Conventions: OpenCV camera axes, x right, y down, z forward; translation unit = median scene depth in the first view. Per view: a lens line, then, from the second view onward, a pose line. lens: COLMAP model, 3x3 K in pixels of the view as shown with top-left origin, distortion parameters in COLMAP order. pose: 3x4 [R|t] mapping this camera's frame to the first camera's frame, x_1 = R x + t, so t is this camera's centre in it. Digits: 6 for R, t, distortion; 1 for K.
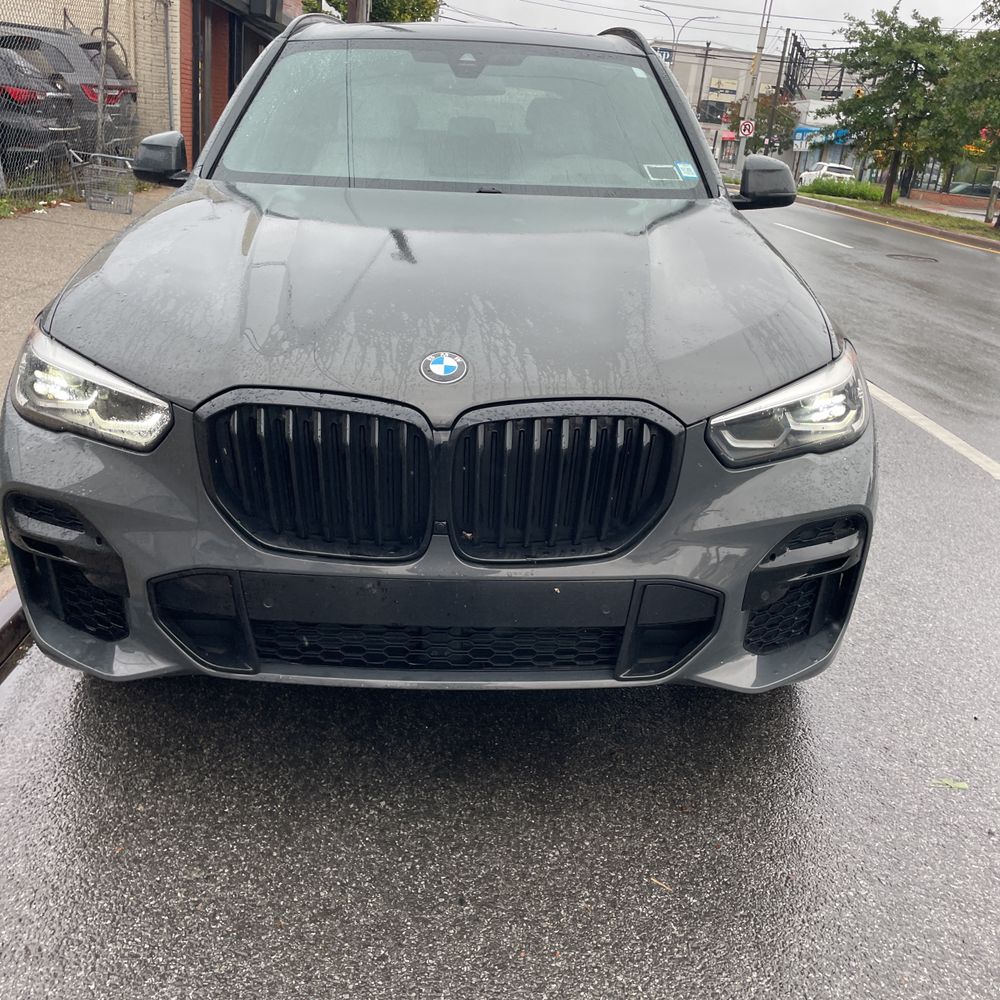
lens RADIAL K [[989.3, 0, 512.8], [0, 989.3, 521.3], [0, 0, 1]] dist [0.084149, -0.136037]
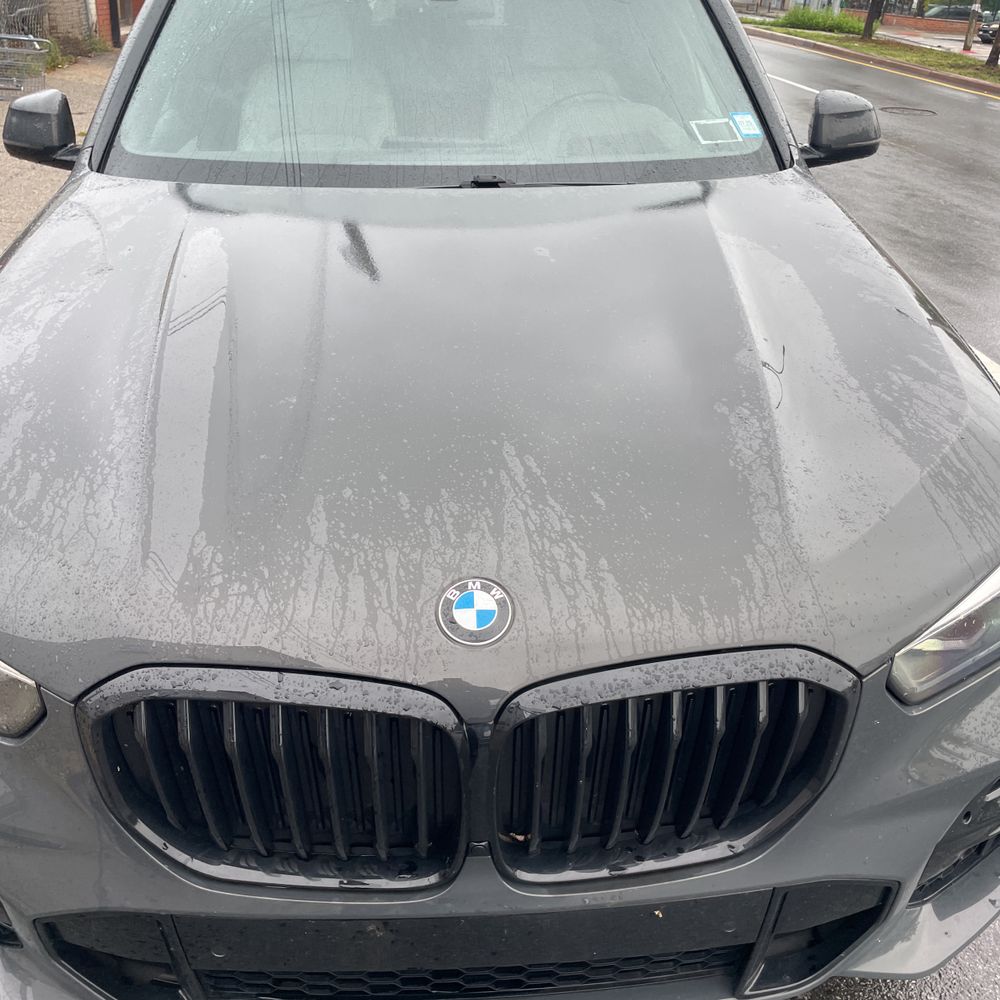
lens RADIAL K [[995.0, 0, 494.6], [0, 995.0, 503.0], [0, 0, 1]] dist [0.074245, -0.099955]
pose [[0.998962, -0.043457, 0.013658, -0.059756], [0.041456, 0.991562, 0.122825, -0.282952], [-0.018880, -0.122131, 0.992334, 0.370675]]
